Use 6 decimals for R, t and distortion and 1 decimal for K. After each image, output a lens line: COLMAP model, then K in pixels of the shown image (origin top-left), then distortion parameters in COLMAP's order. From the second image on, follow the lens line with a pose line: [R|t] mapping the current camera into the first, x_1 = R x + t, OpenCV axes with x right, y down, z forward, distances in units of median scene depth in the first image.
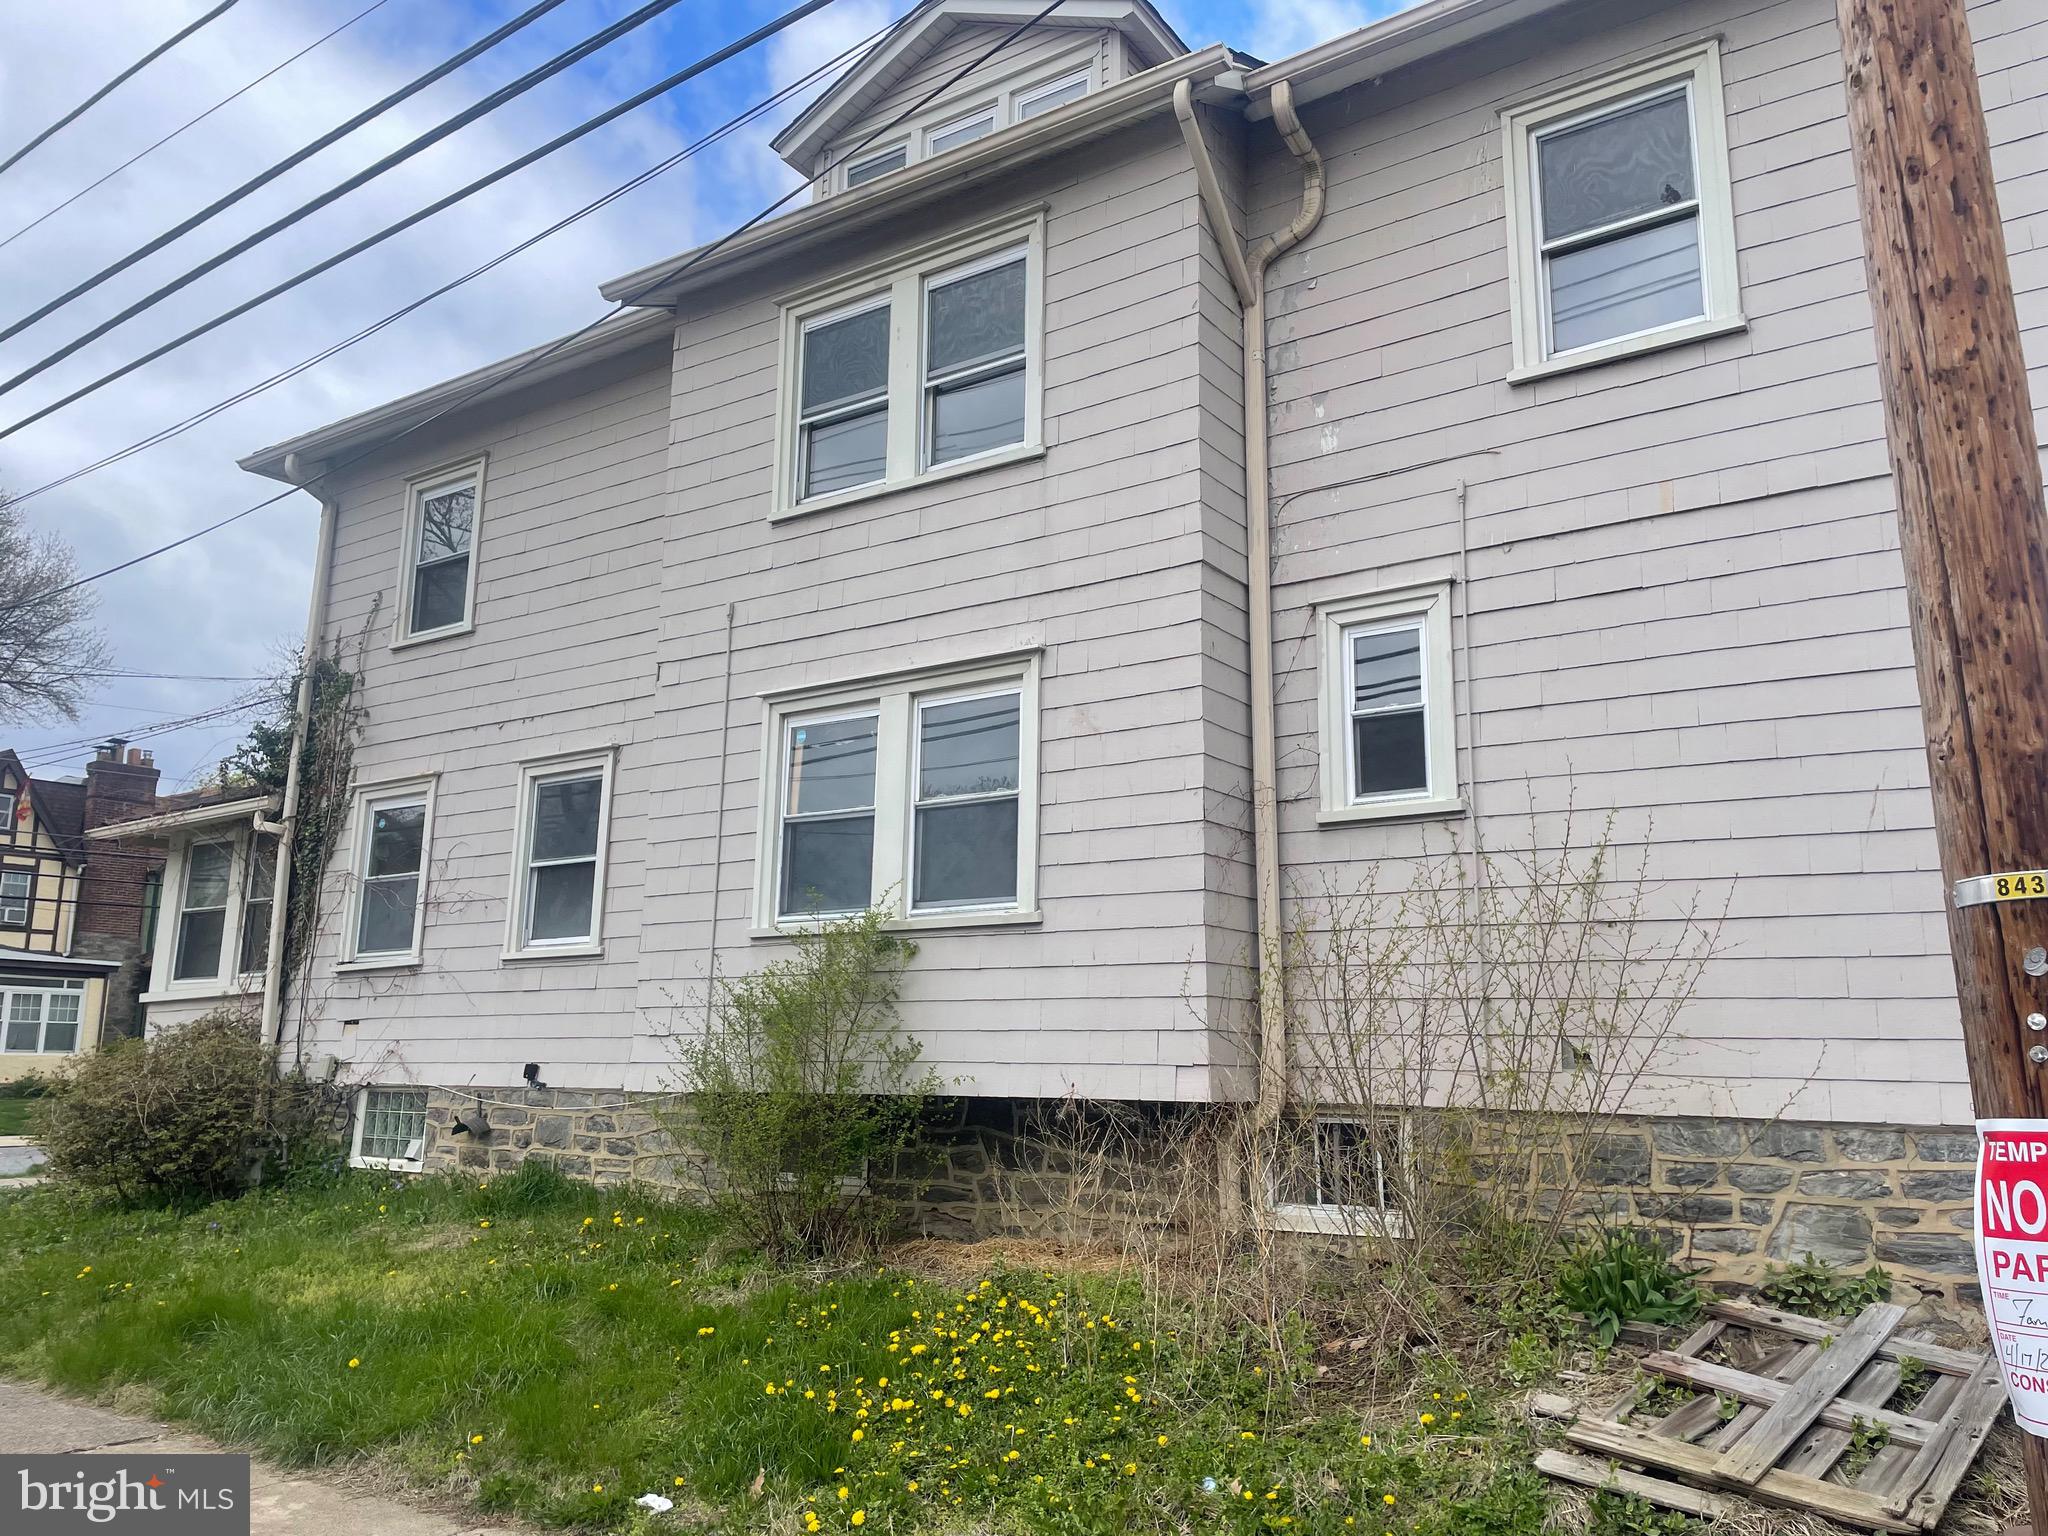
lens RADIAL K [[1547.4, 0, 1028.9], [0, 1547.4, 760.1], [0, 0, 1]] dist [0.054554, -0.071973]
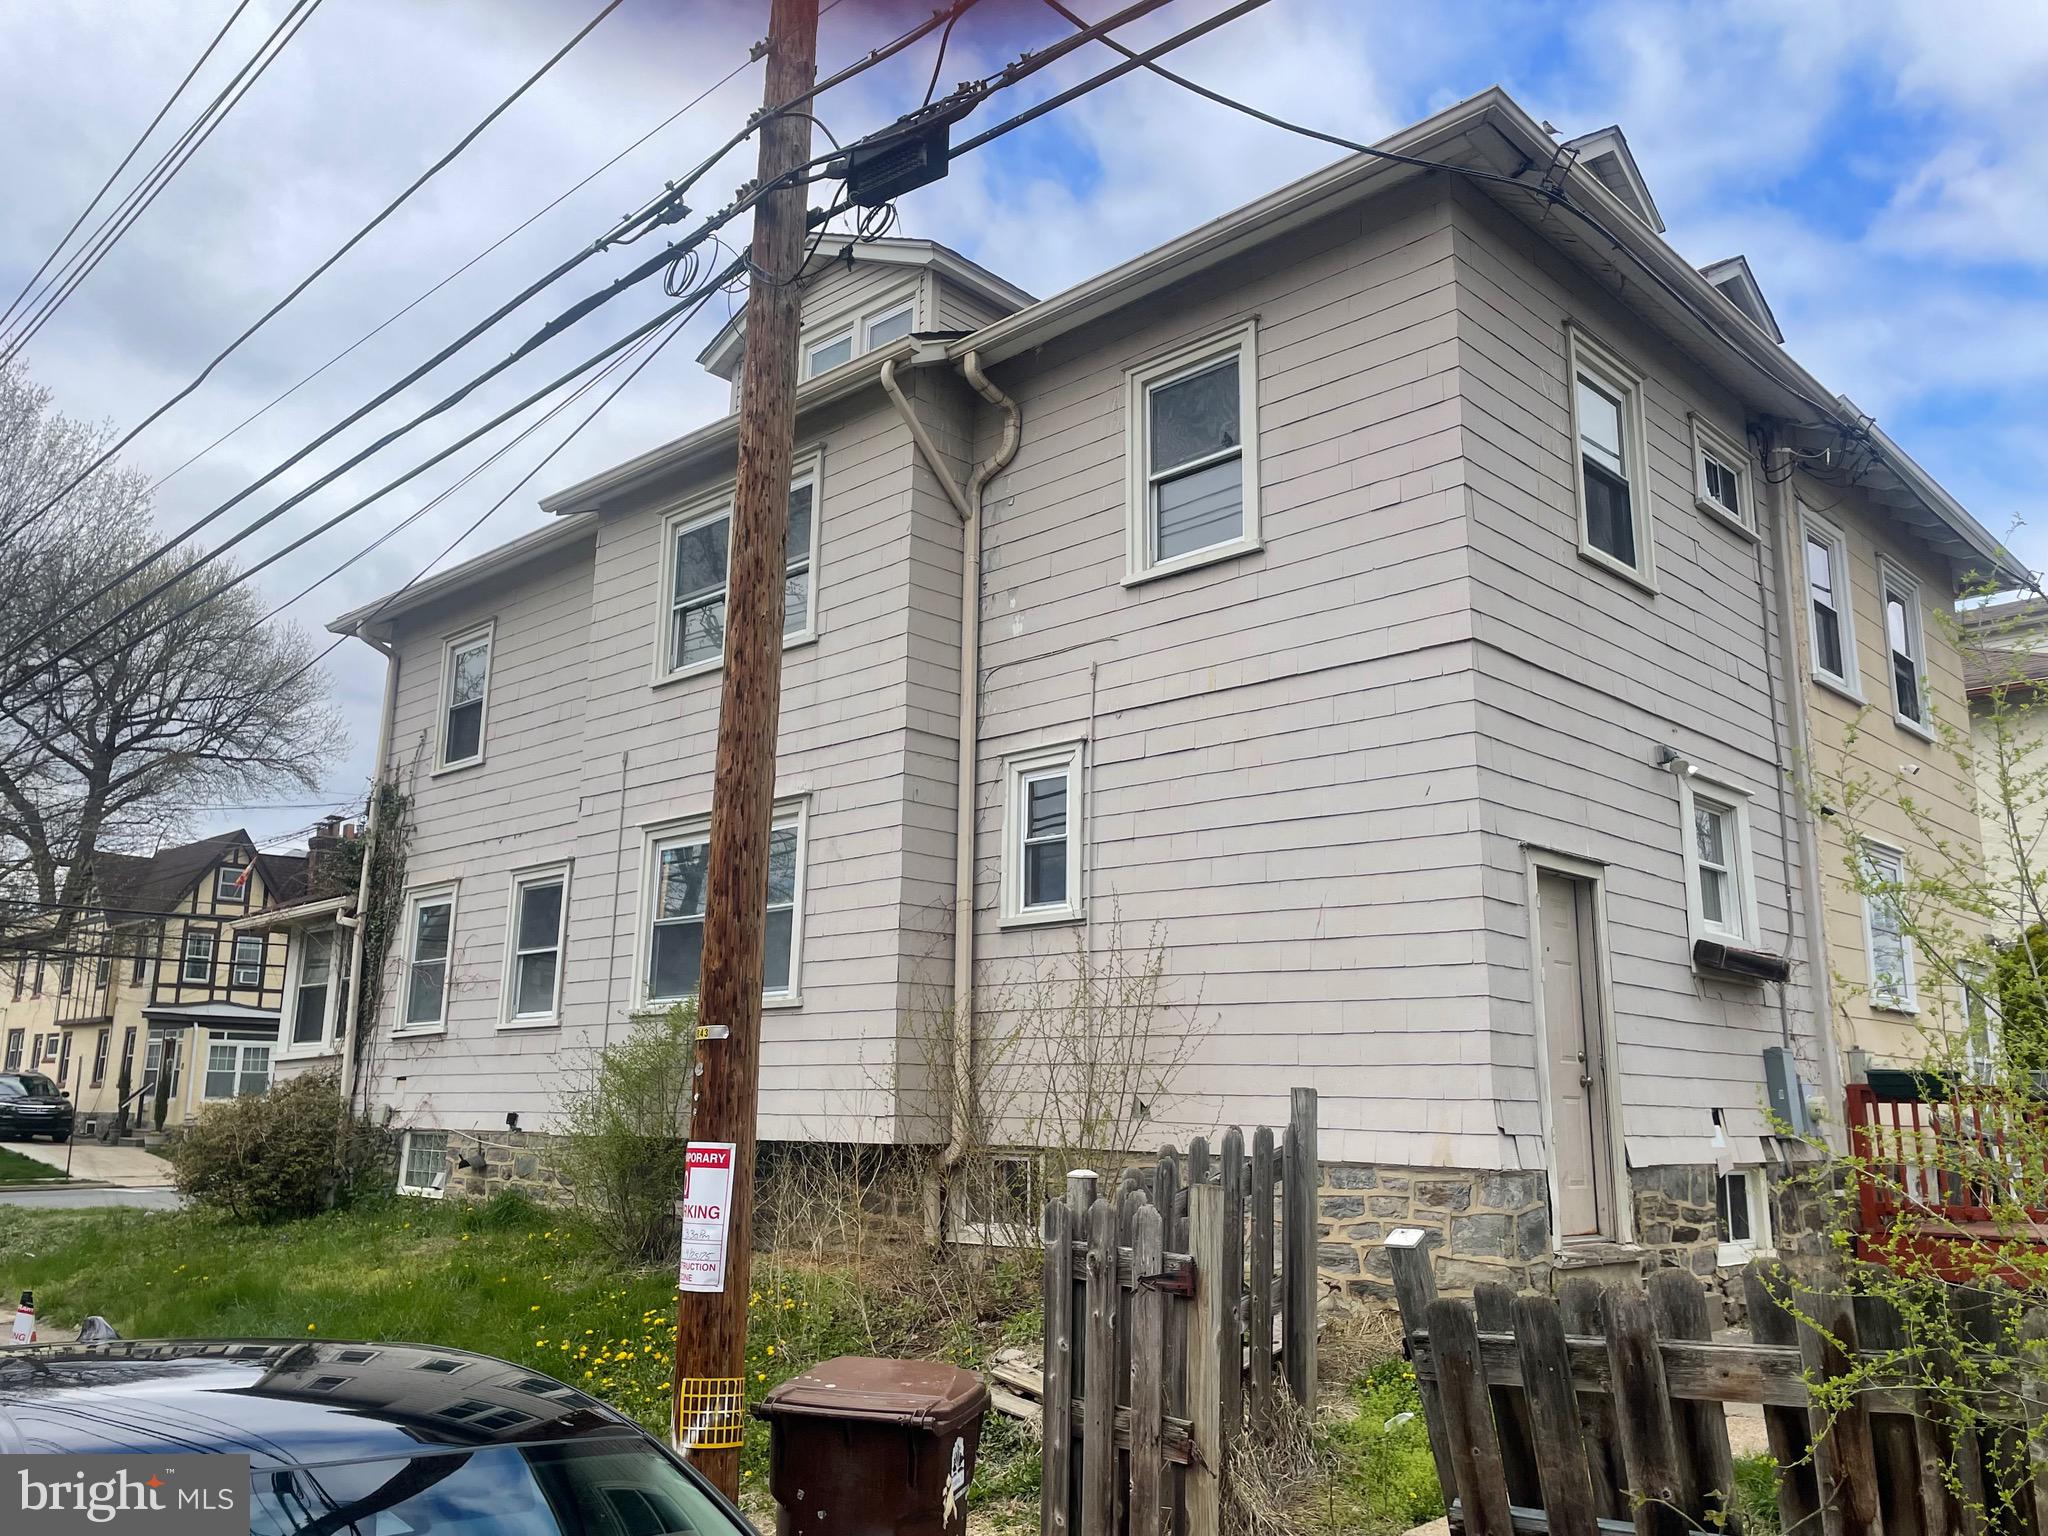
lens RADIAL K [[1640.3, 0, 1012.0], [0, 1640.3, 763.2], [0, 0, 1]] dist [0.037583, -0.028089]
pose [[0.985246, -0.031612, -0.168201, 0.342523], [0.028760, 0.999399, -0.019367, -0.055076], [0.168712, 0.014243, 0.985562, -0.275361]]
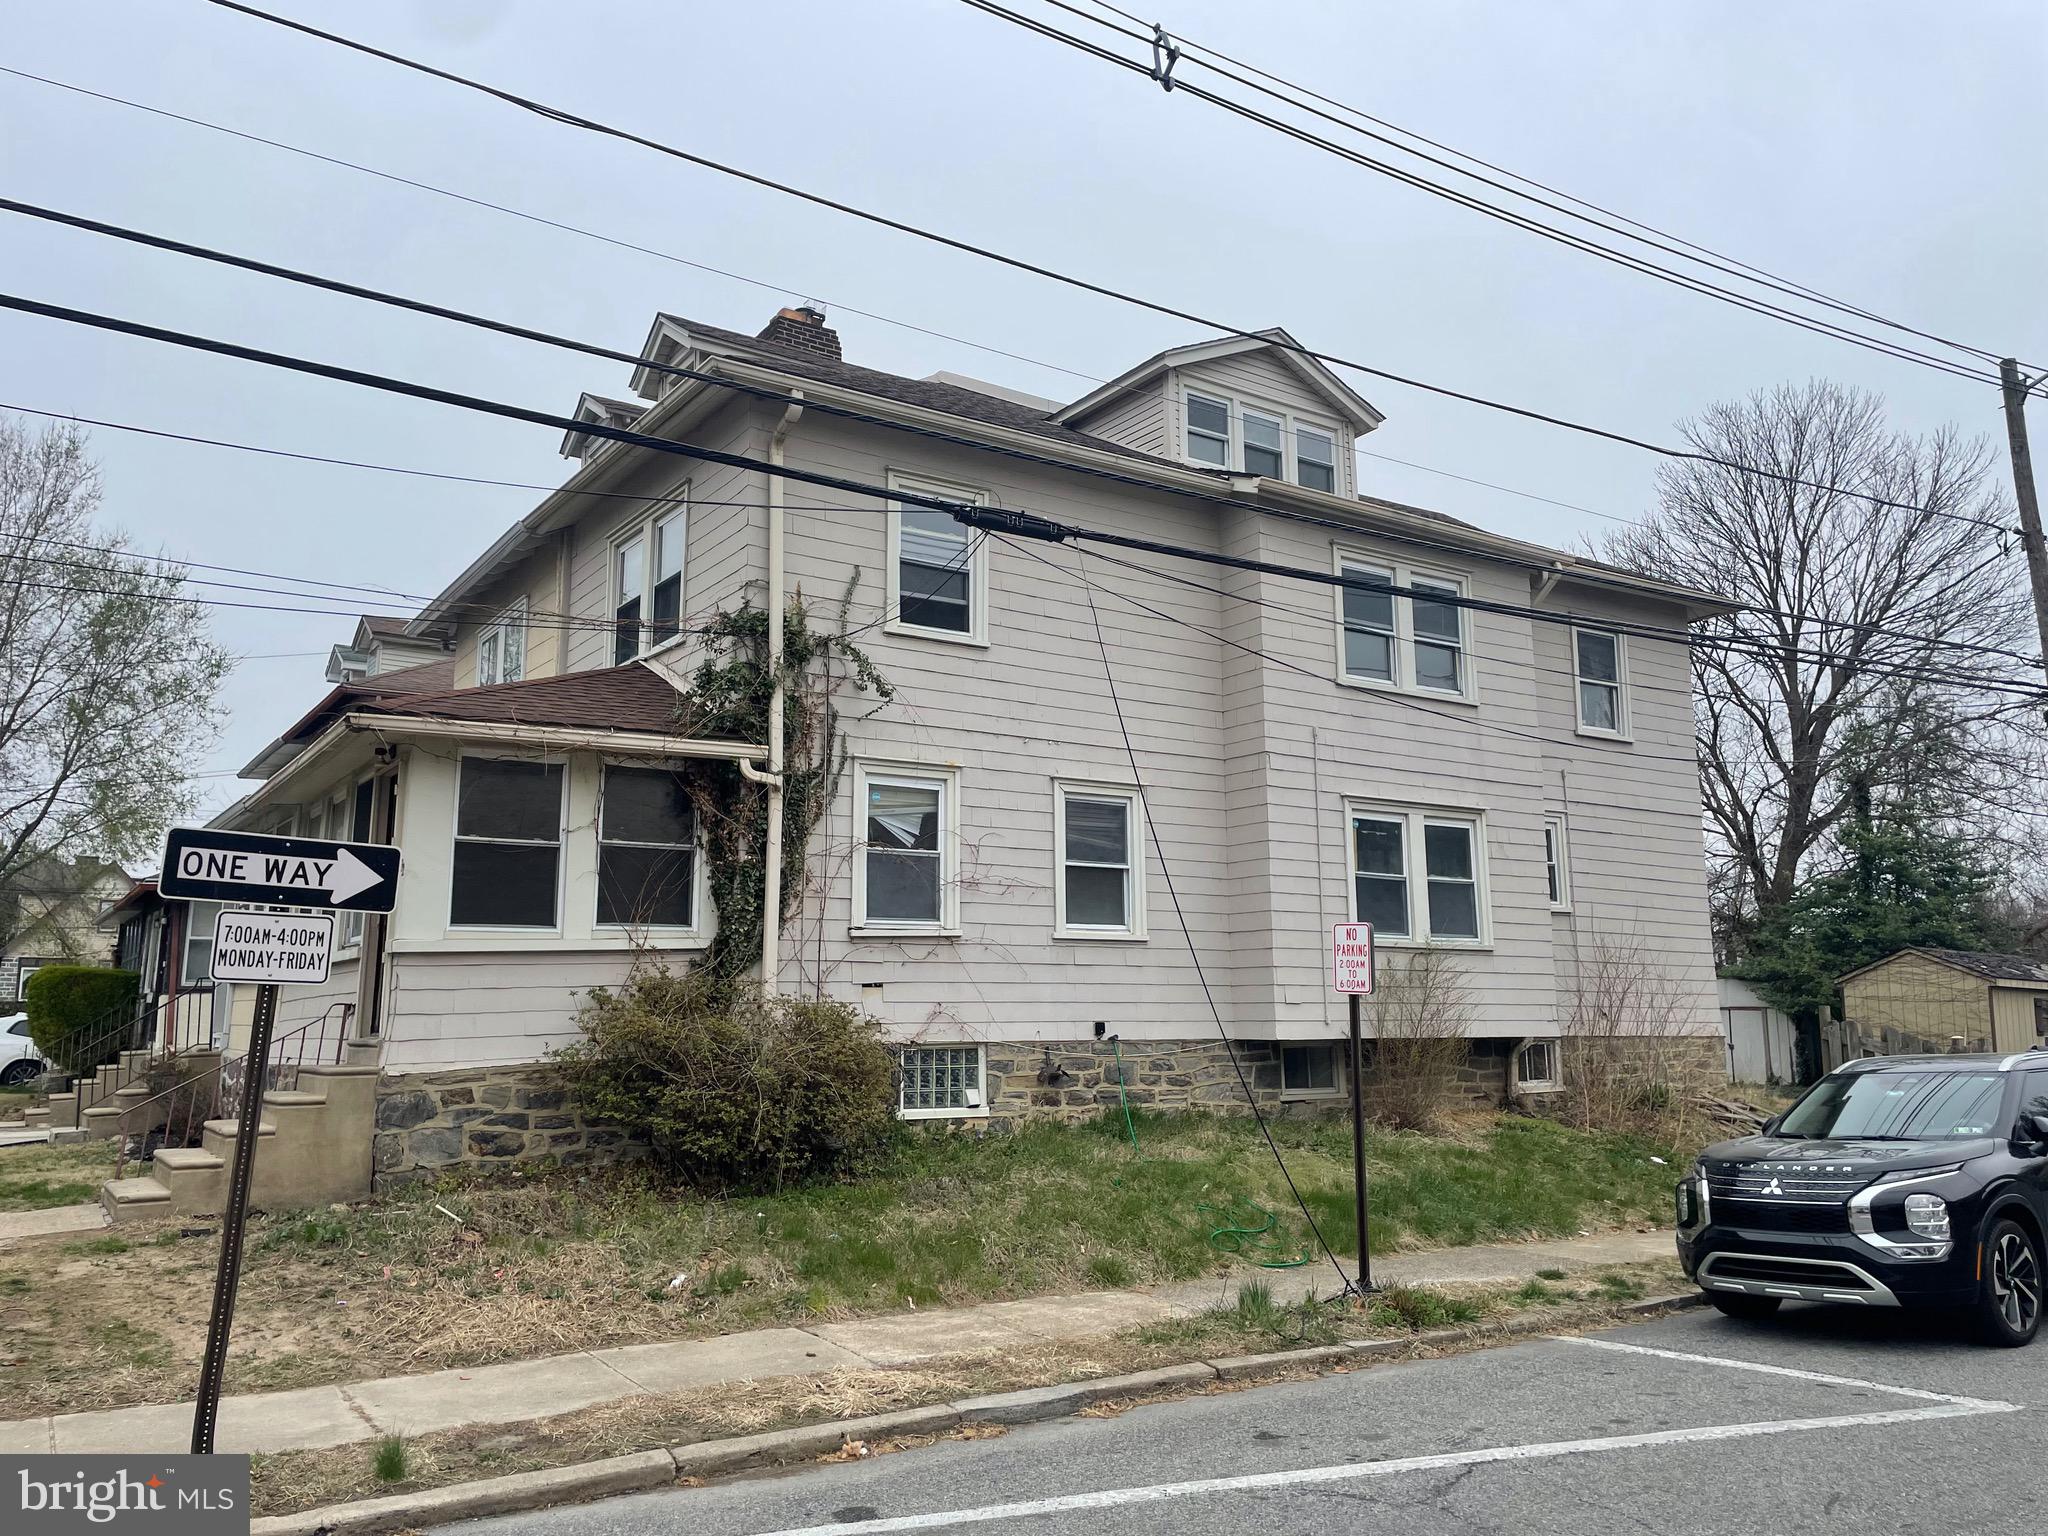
lens RADIAL K [[1547.4, 0, 1038.6], [0, 1547.4, 769.4], [0, 0, 1]] dist [0.054554, -0.071973]
pose [[0.383095, 0.144511, 0.912335, -1.680067], [-0.168758, 0.982013, -0.084685, 0.117026], [-0.908162, -0.121522, 0.400591, 0.611445]]
